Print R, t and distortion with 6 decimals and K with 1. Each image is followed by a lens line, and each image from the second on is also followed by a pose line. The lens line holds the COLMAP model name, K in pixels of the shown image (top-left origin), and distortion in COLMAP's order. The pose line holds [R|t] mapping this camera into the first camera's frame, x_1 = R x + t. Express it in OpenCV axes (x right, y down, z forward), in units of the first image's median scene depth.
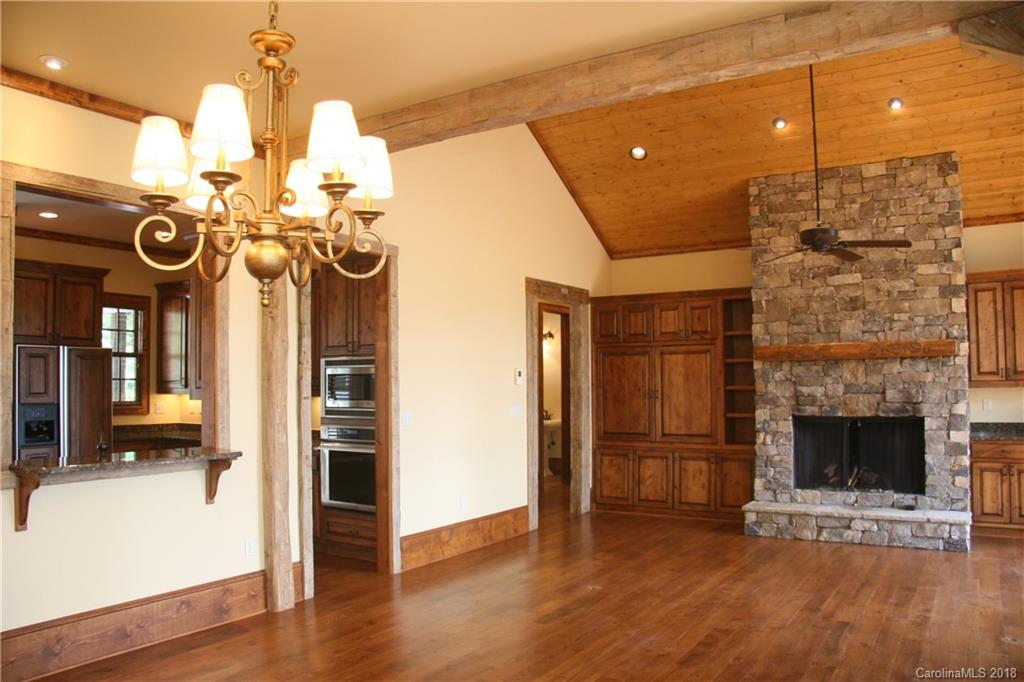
lens RADIAL K [[771.0, 0, 511.5], [0, 771.0, 371.7], [0, 0, 1]] dist [-0.178524, 0.107401]
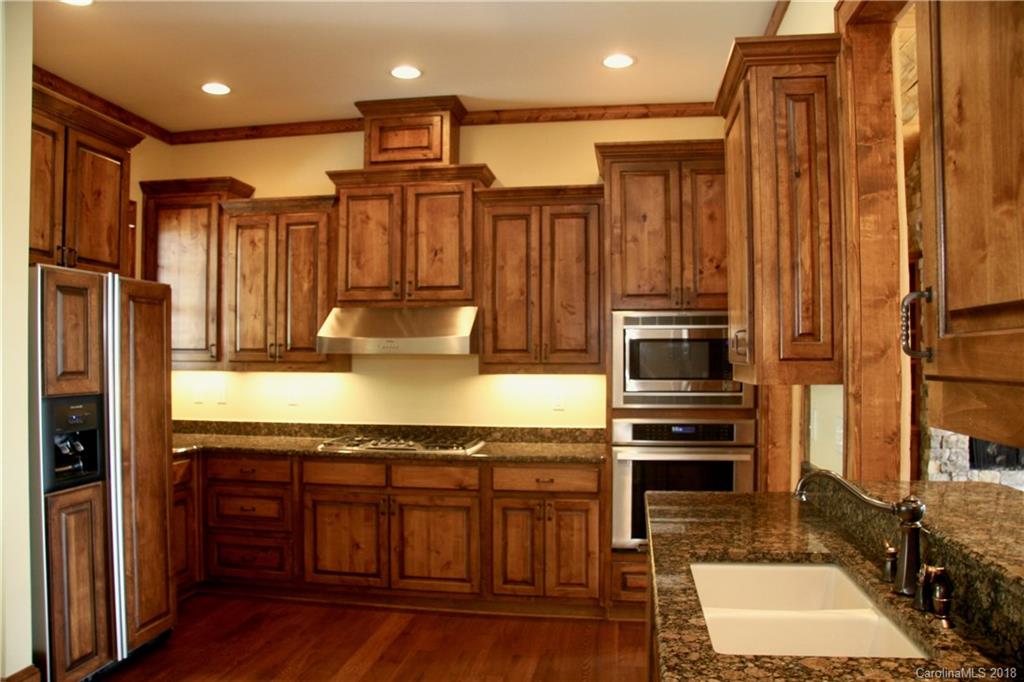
lens RADIAL K [[771.0, 0, 511.5], [0, 771.0, 371.7], [0, 0, 1]] dist [-0.178524, 0.107401]
pose [[0.912309, -0.003935, 0.409483, -0.560221], [-0.009029, 0.999517, 0.029720, 0.012194], [-0.409403, -0.030811, 0.911833, 0.443600]]
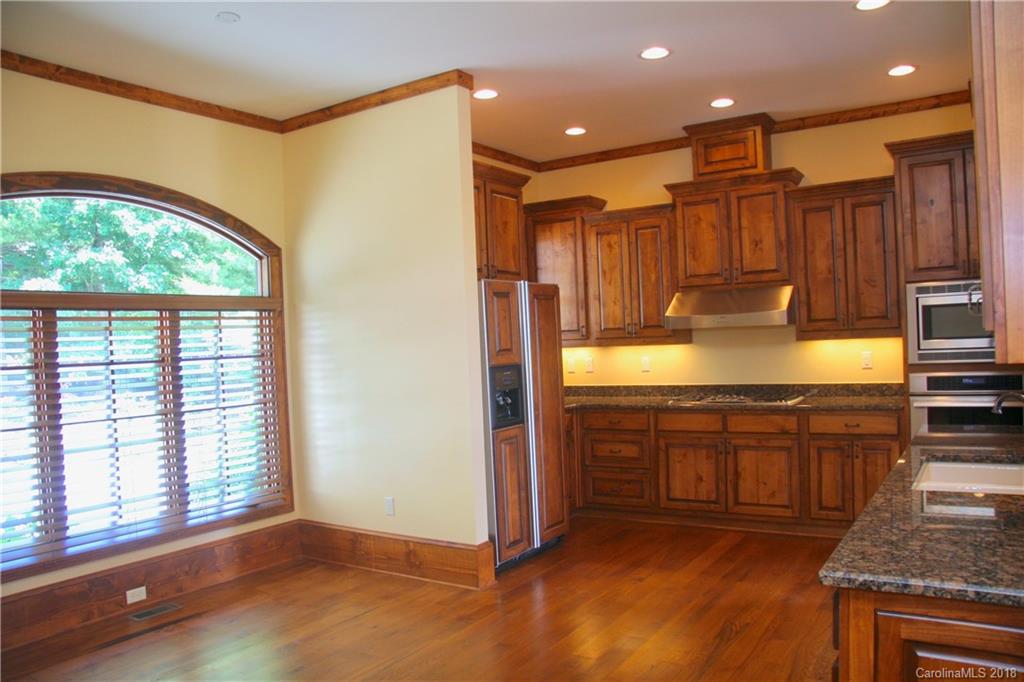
lens RADIAL K [[771.0, 0, 511.5], [0, 771.0, 371.7], [0, 0, 1]] dist [-0.178524, 0.107401]
pose [[0.999007, -0.044179, -0.005775, -0.610625], [0.044430, 0.997505, 0.054870, 0.010159], [0.003336, -0.055072, 0.998477, 0.266387]]
